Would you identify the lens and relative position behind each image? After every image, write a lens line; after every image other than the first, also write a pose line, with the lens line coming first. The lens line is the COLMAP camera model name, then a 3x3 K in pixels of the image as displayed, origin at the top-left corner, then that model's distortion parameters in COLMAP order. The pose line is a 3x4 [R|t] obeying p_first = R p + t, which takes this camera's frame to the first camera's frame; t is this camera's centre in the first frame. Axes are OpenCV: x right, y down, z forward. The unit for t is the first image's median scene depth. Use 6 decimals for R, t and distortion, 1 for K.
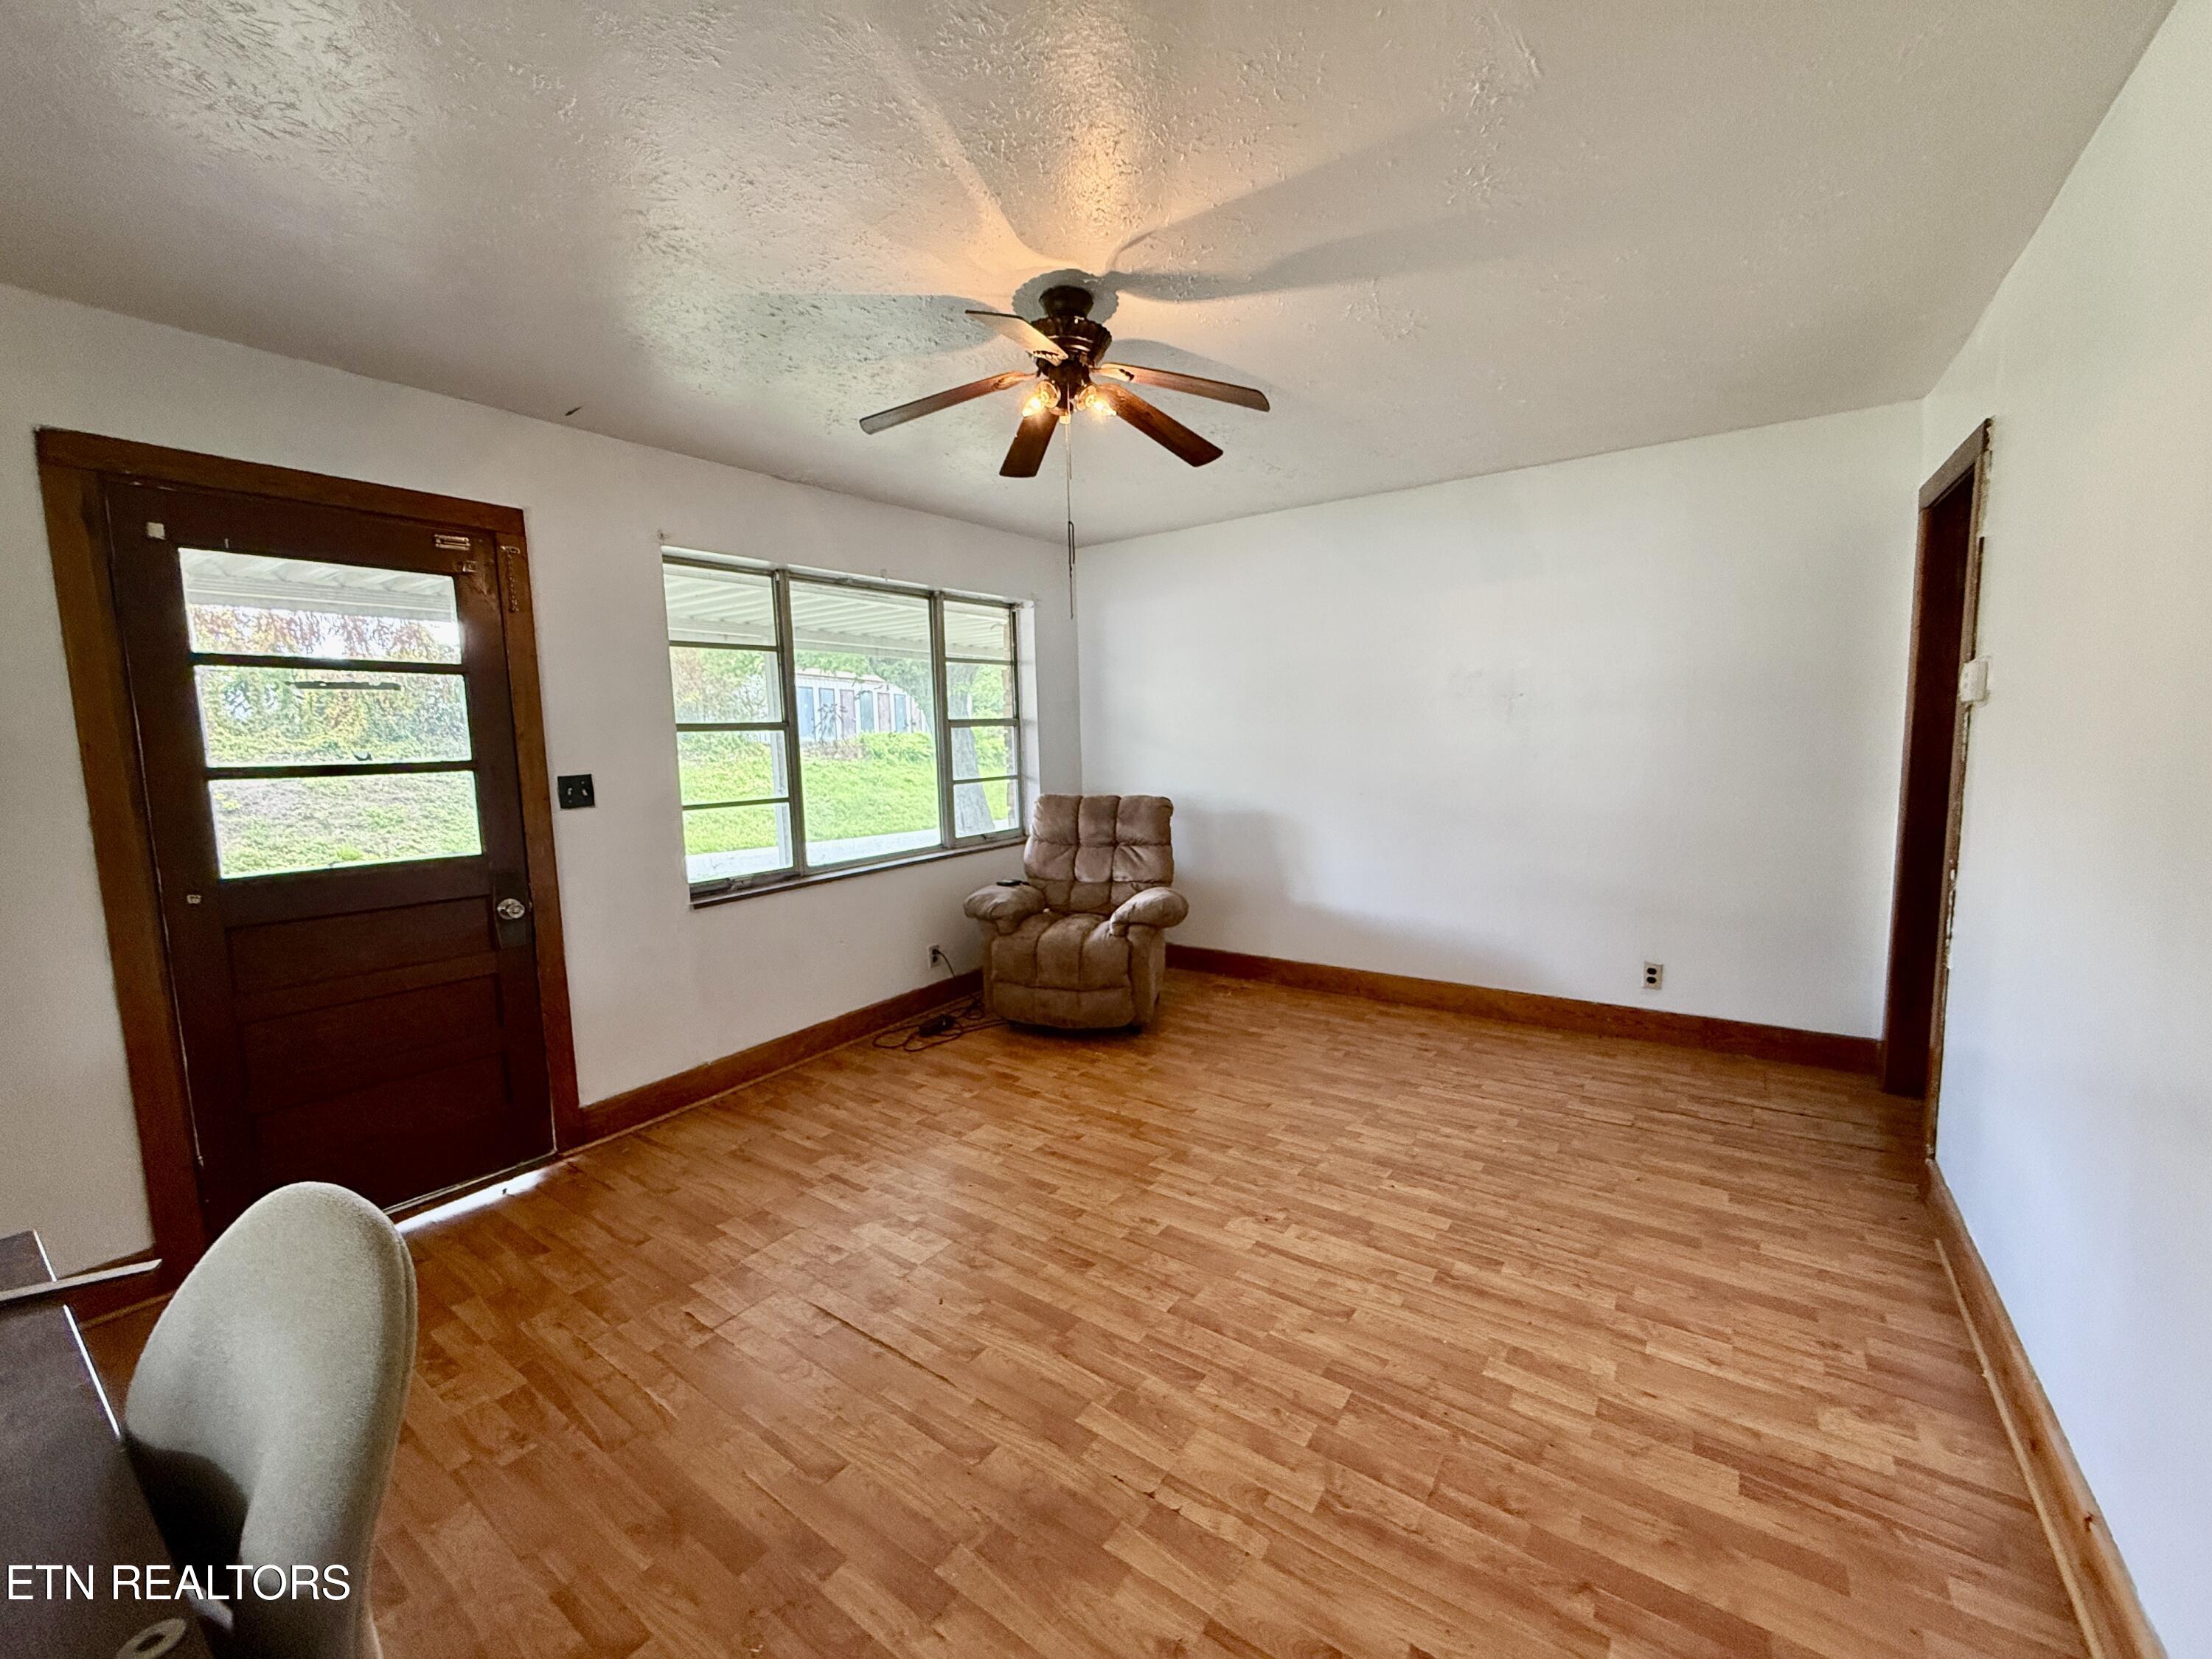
lens RADIAL K [[890.4, 0, 1102.6], [0, 890.4, 829.9], [0, 0, 1]] dist [0.001511, -0.000039]
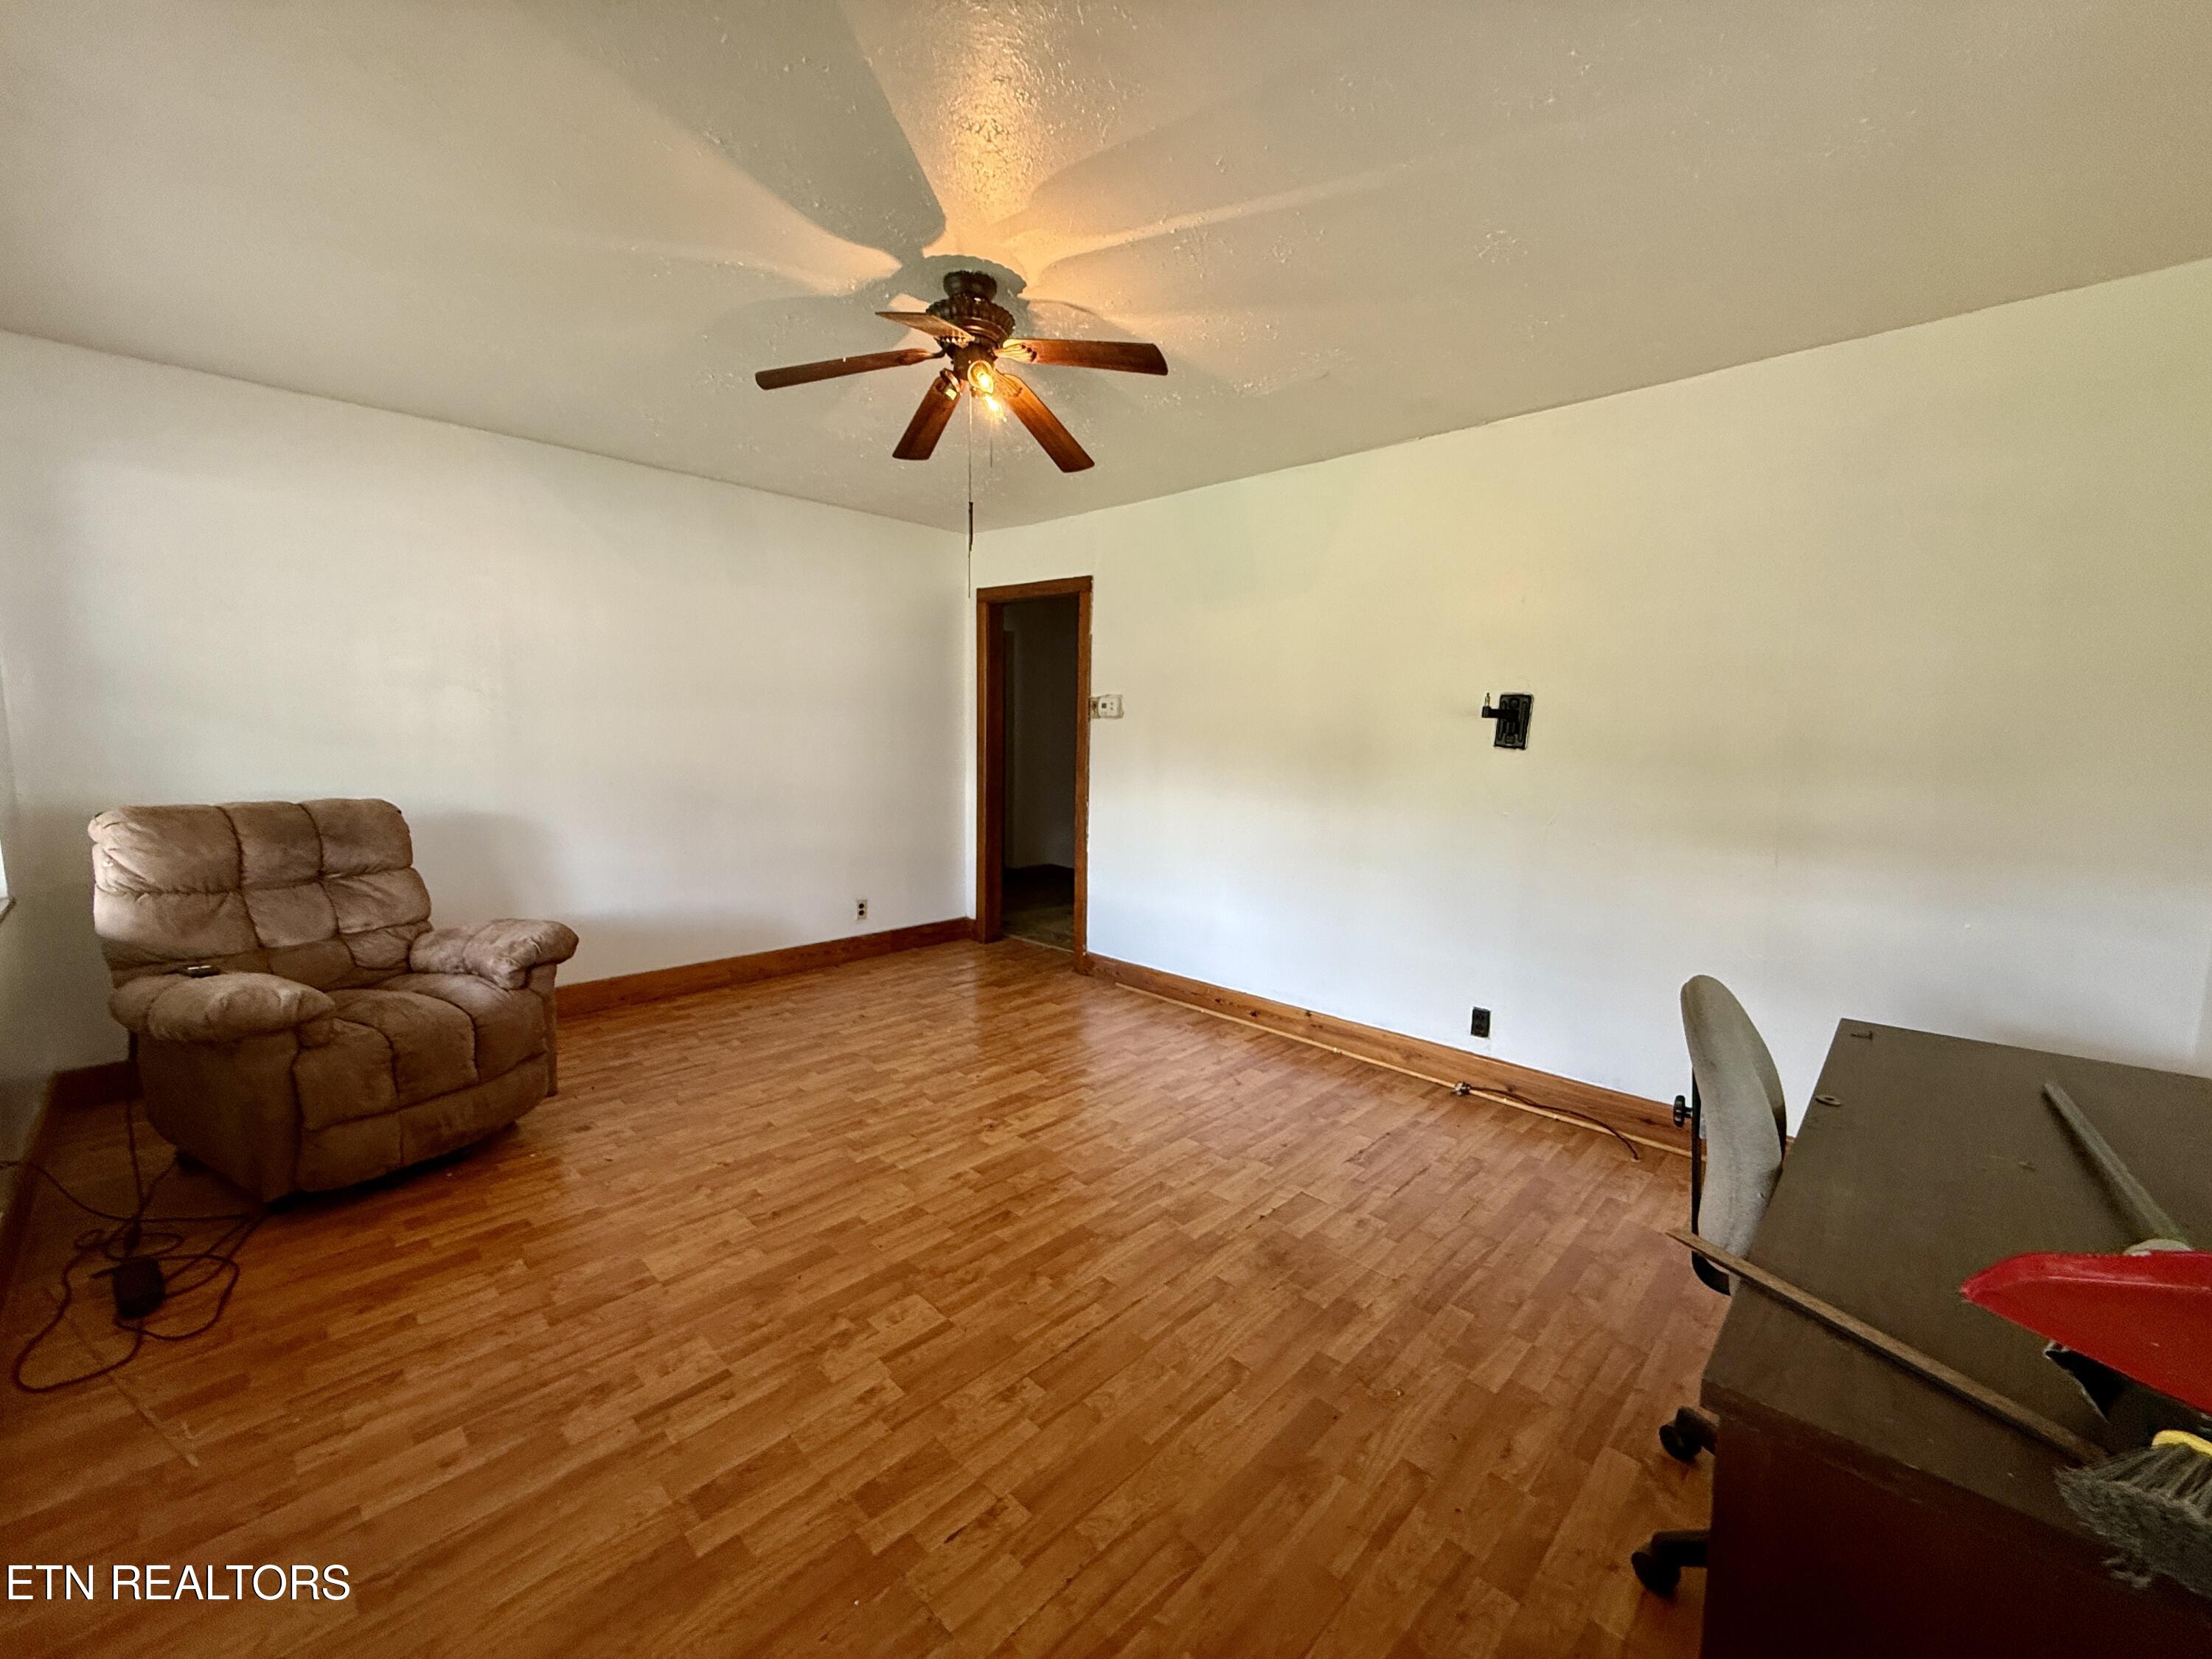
lens RADIAL K [[890.4, 0, 1102.6], [0, 890.4, 829.9], [0, 0, 1]] dist [0.001511, -0.000039]
pose [[0.140511, -0.083199, 0.986577, -0.735152], [0.083058, 0.993941, 0.071991, -0.023543], [-0.986589, 0.071828, 0.146570, 0.510545]]
